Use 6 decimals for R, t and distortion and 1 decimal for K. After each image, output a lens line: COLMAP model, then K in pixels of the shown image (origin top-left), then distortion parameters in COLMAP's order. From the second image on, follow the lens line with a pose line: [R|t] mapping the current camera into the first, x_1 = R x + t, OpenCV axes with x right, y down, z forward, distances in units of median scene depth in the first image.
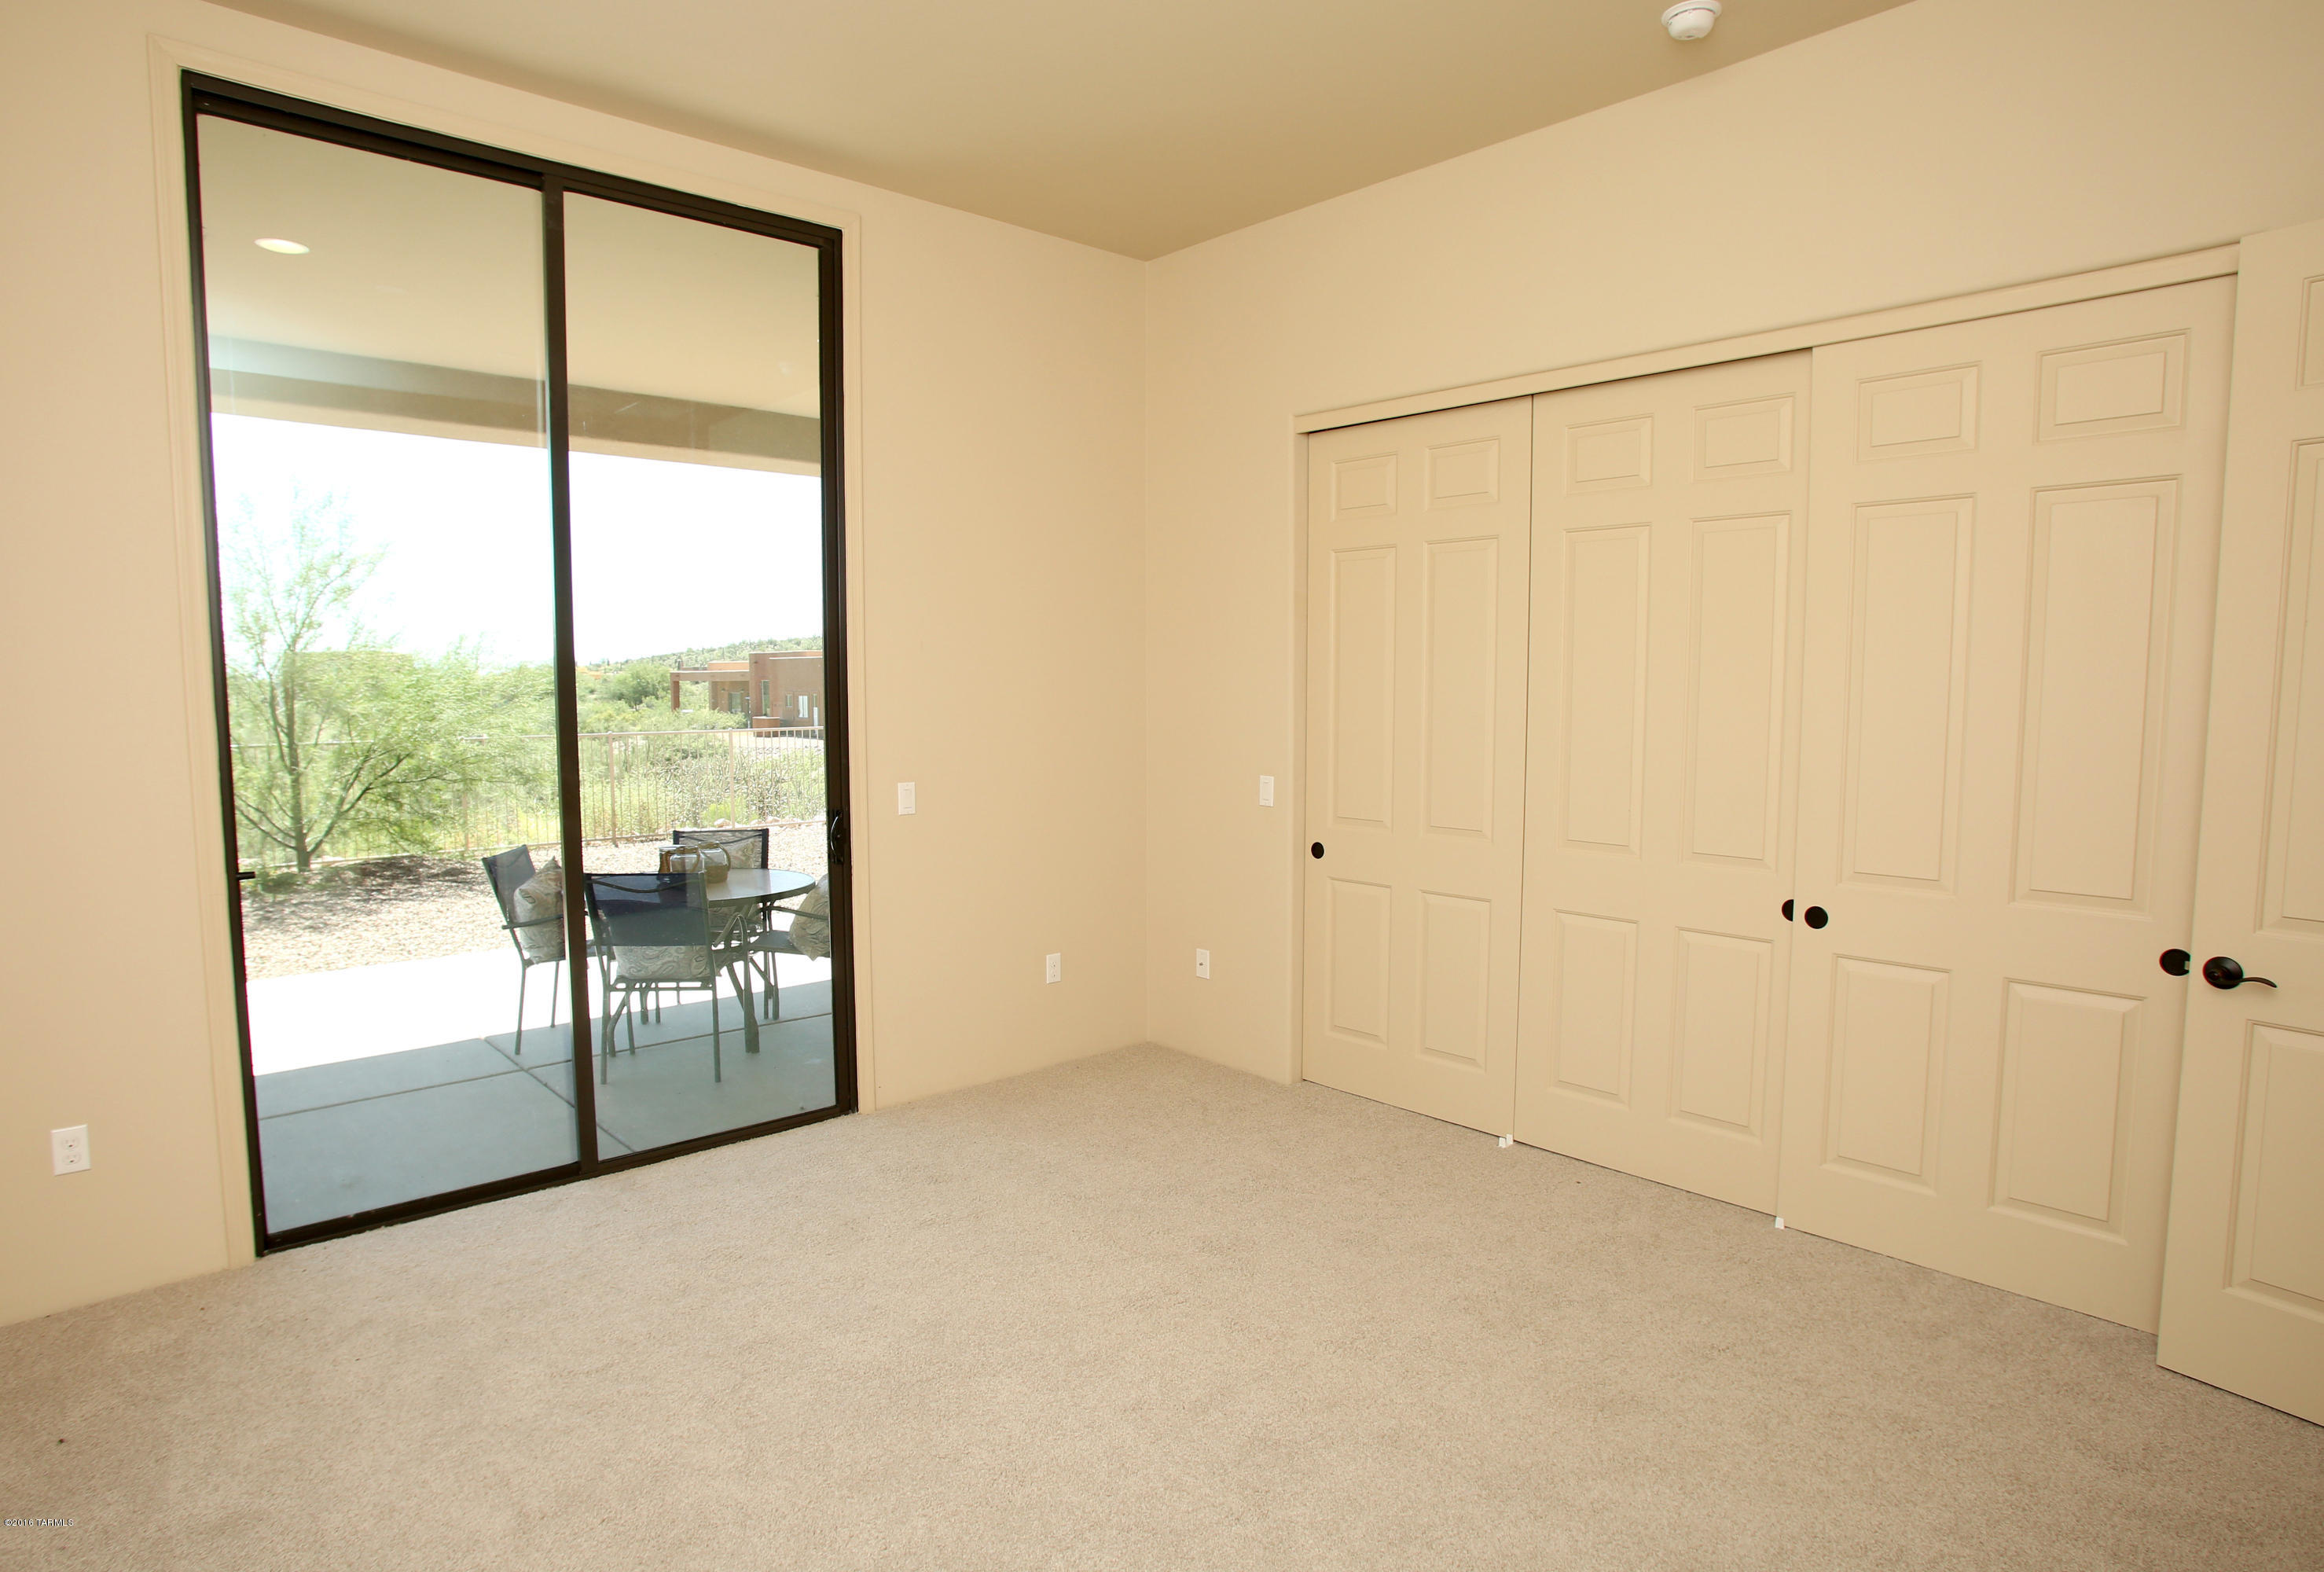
lens RADIAL K [[1351.7, 0, 1162.0], [0, 1351.7, 786.0], [0, 0, 1]] dist [0.069989, -0.000580]
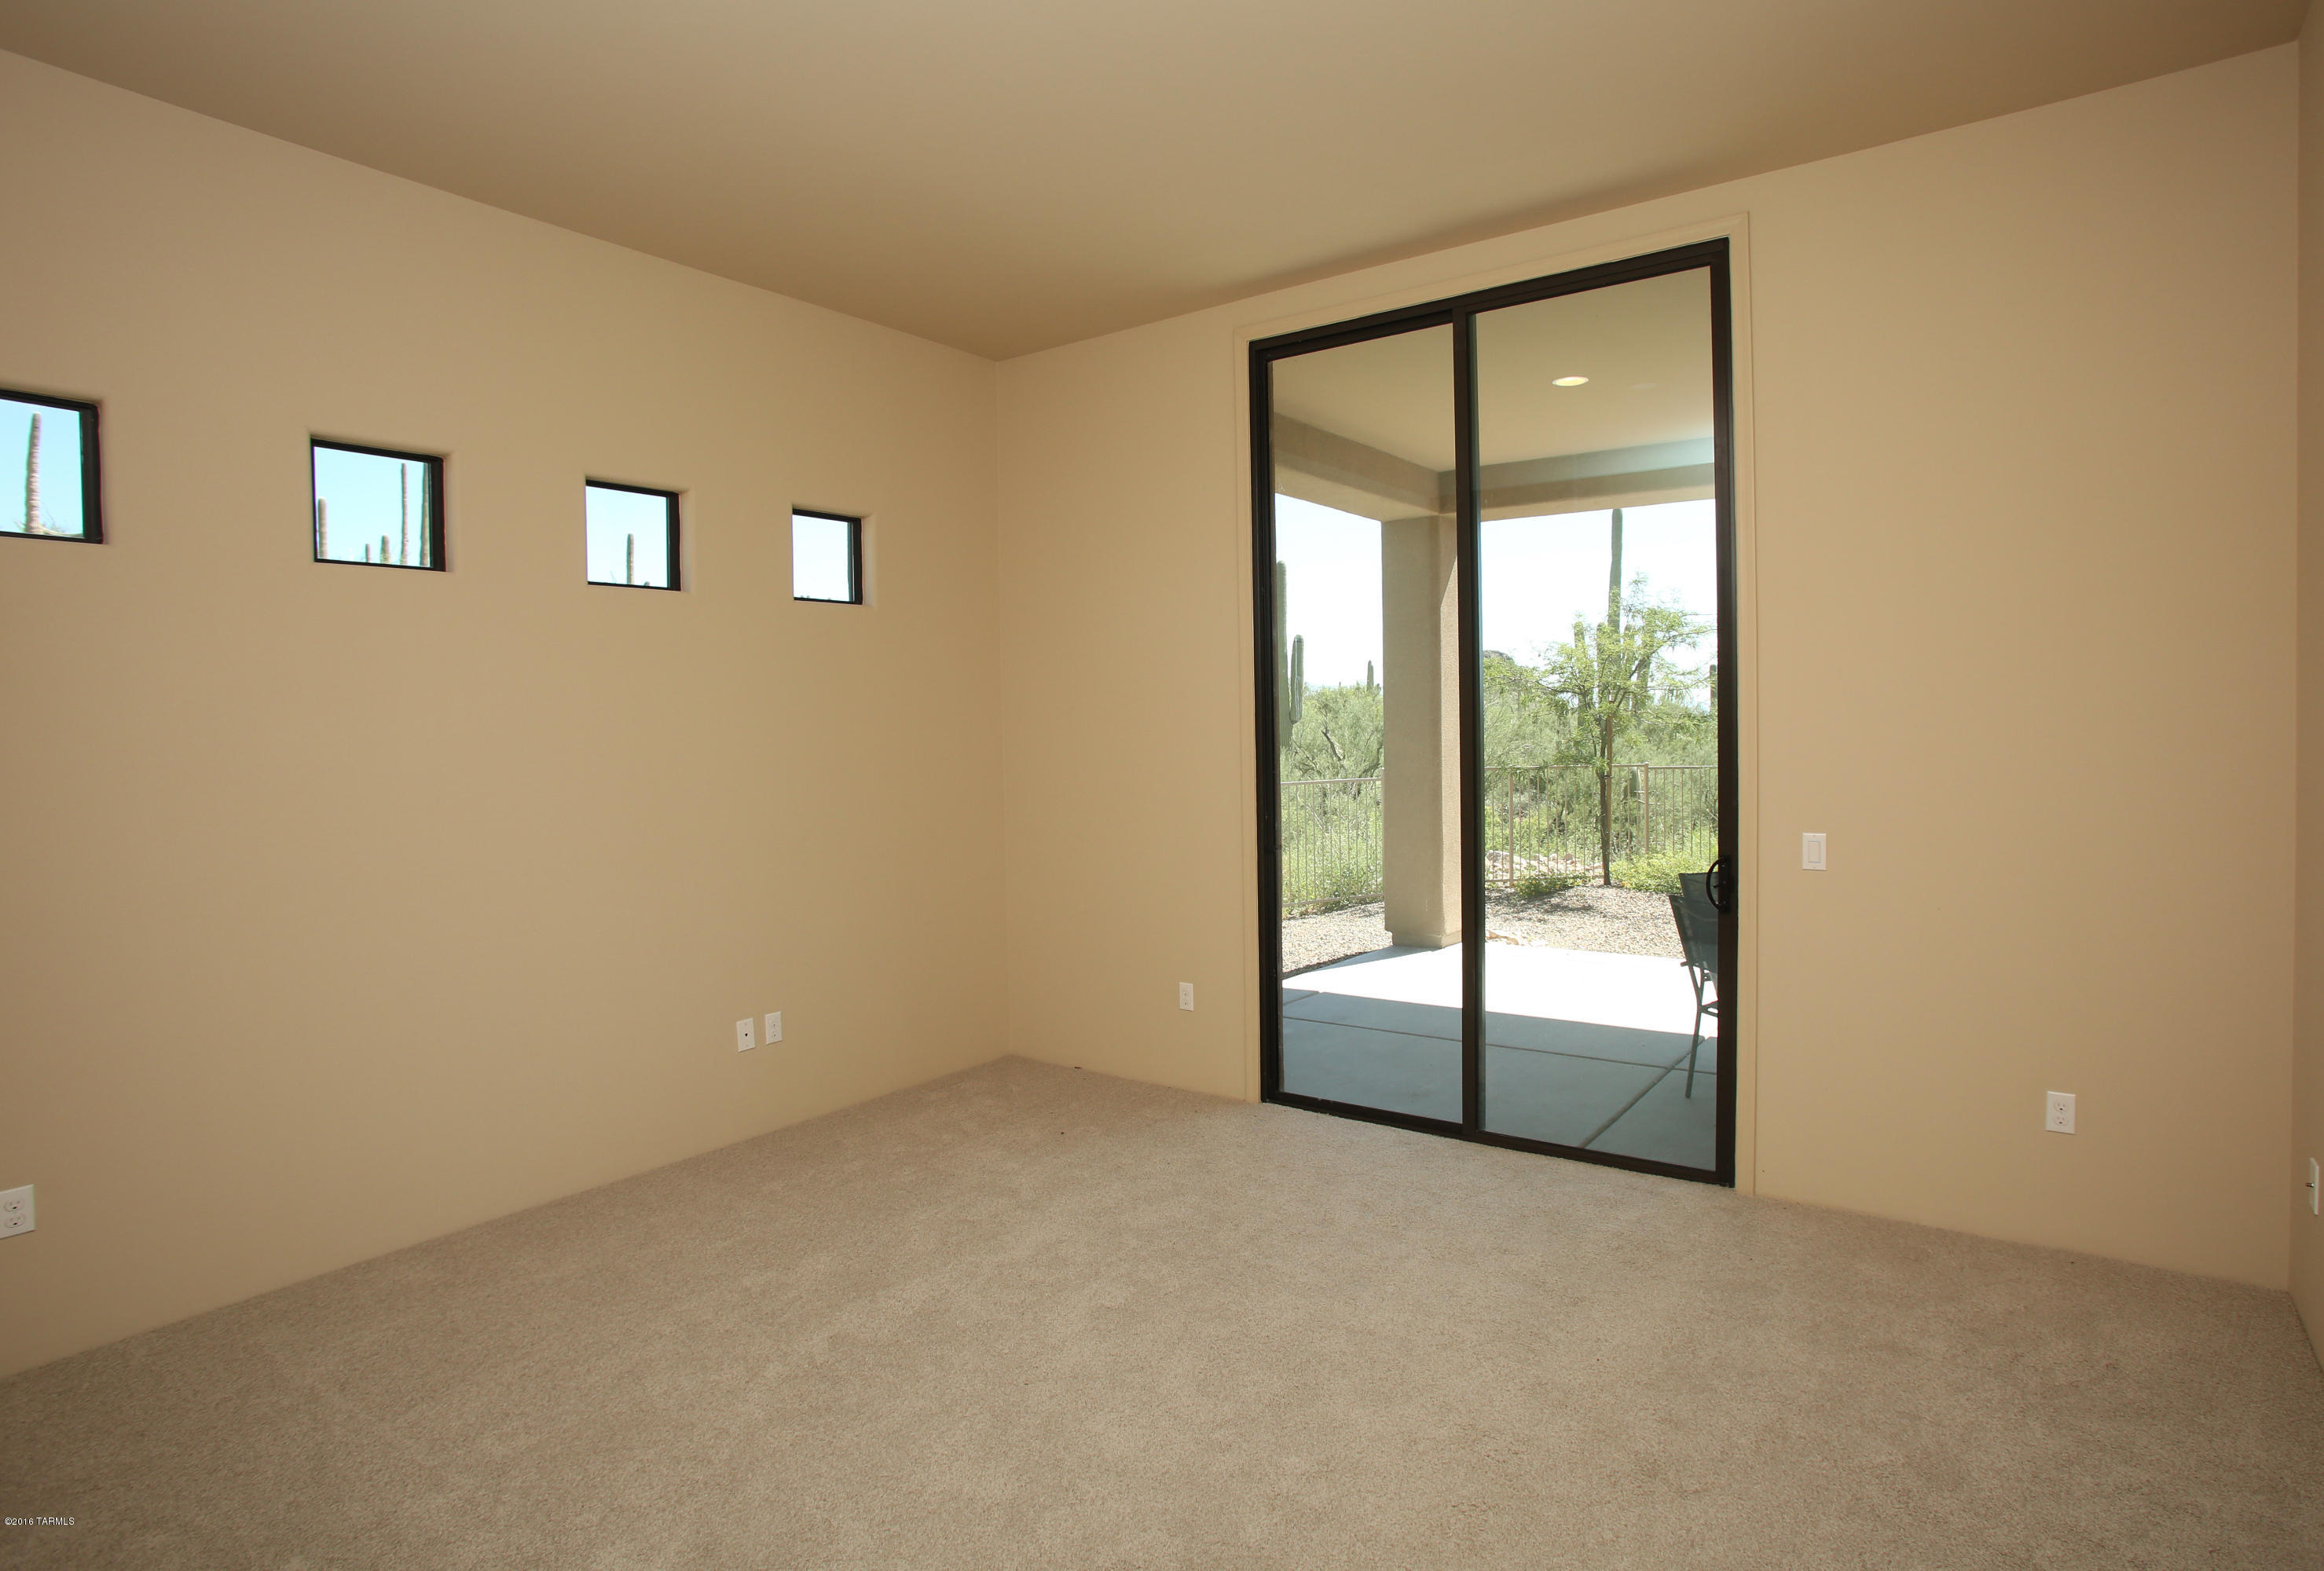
lens RADIAL K [[1274.0, 0, 1162.0], [0, 1274.0, 785.5], [0, 0, 1]] dist [-0.083776, 0.000380]
pose [[0.217326, 0.047632, -0.974936, 0.528143], [-0.064911, 0.997303, 0.034255, -0.035578], [0.973938, 0.055840, 0.219832, 0.464374]]
